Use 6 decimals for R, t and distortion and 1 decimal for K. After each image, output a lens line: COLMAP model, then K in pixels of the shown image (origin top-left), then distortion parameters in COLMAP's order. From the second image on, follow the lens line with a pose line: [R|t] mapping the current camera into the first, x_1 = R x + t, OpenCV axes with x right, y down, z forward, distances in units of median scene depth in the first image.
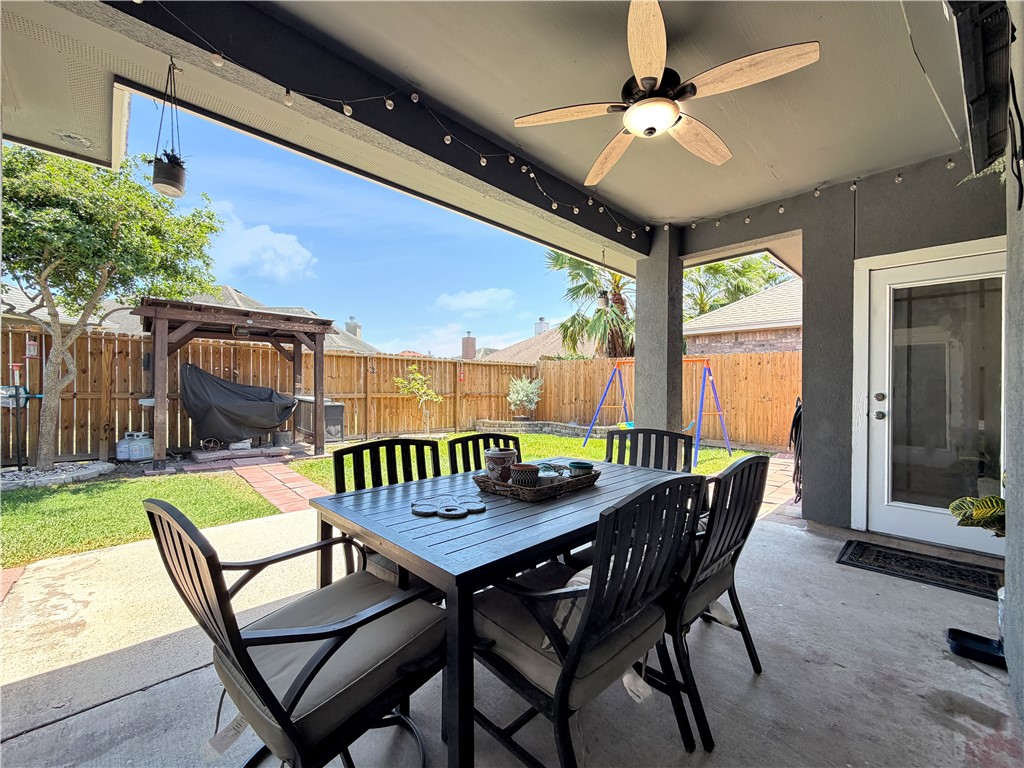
lens RADIAL K [[419.2, 0, 508.1], [0, 419.2, 387.1], [0, 0, 1]] dist [-0.000173, -0.000019]
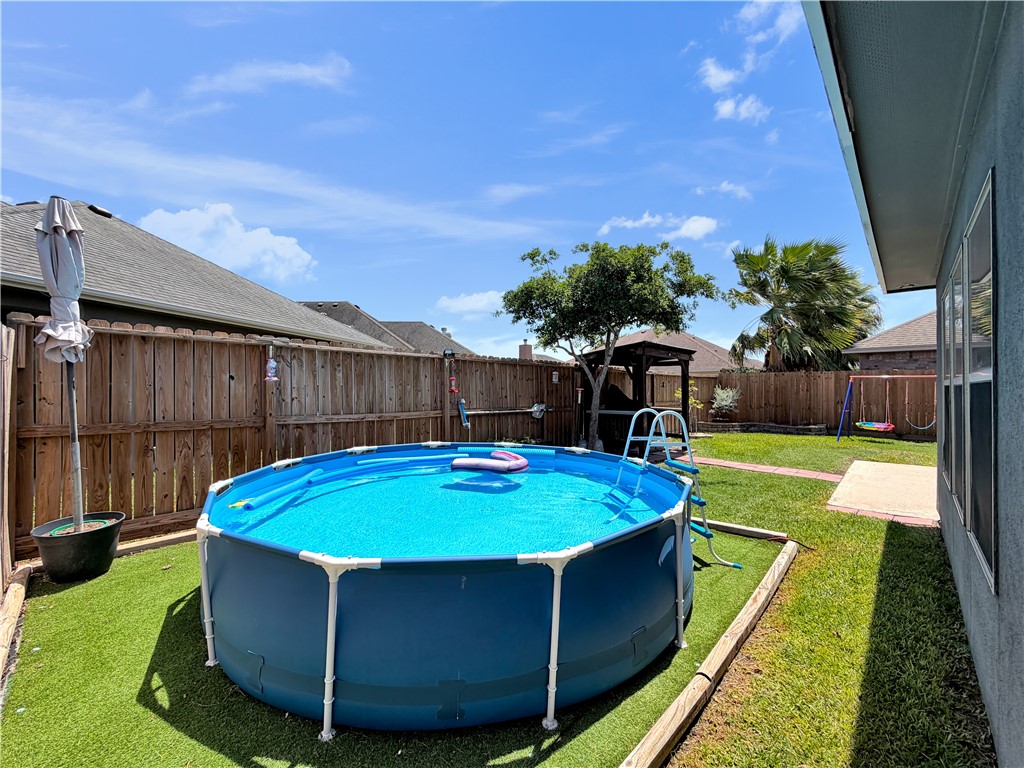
lens RADIAL K [[419.2, 0, 508.1], [0, 419.2, 387.1], [0, 0, 1]] dist [-0.000173, -0.000019]
pose [[0.999072, -0.009803, 0.041951, -0.768038], [0.010022, 0.999937, -0.004992, -0.028136], [-0.041899, 0.005408, 0.999107, -0.241638]]
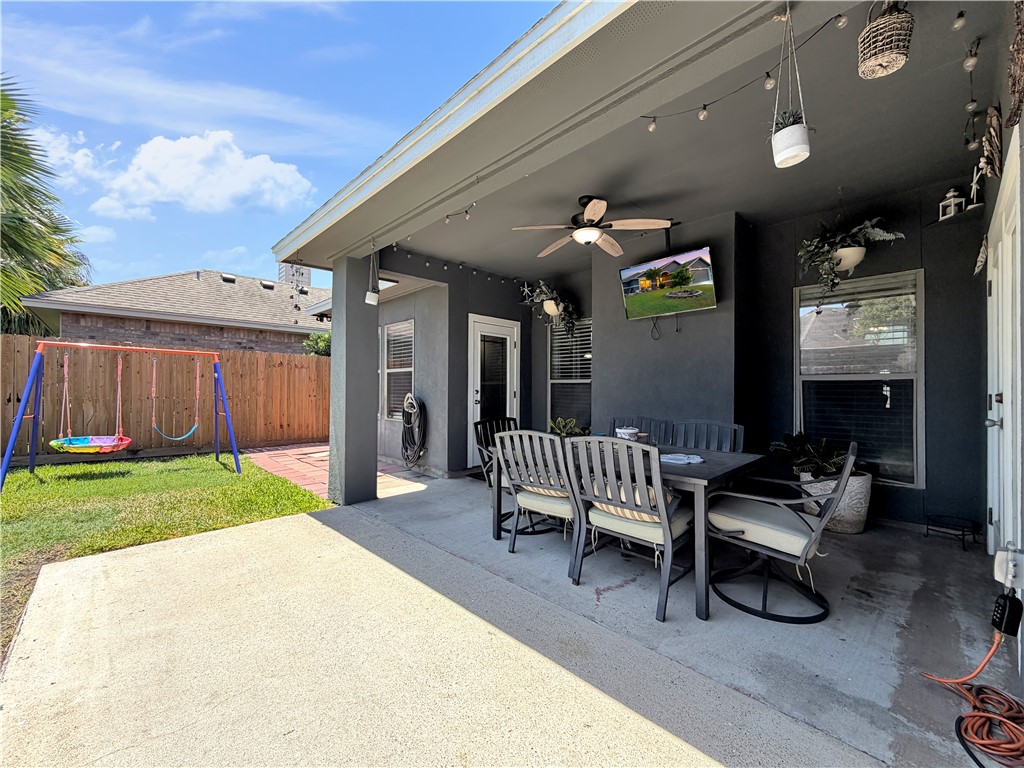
lens RADIAL K [[419.2, 0, 508.1], [0, 419.2, 387.1], [0, 0, 1]] dist [-0.000173, -0.000019]
pose [[0.007072, 0.001490, 0.999974, -0.302287], [-0.005562, 0.999983, -0.001451, 0.001556], [-0.999960, -0.005551, 0.007081, 0.275792]]
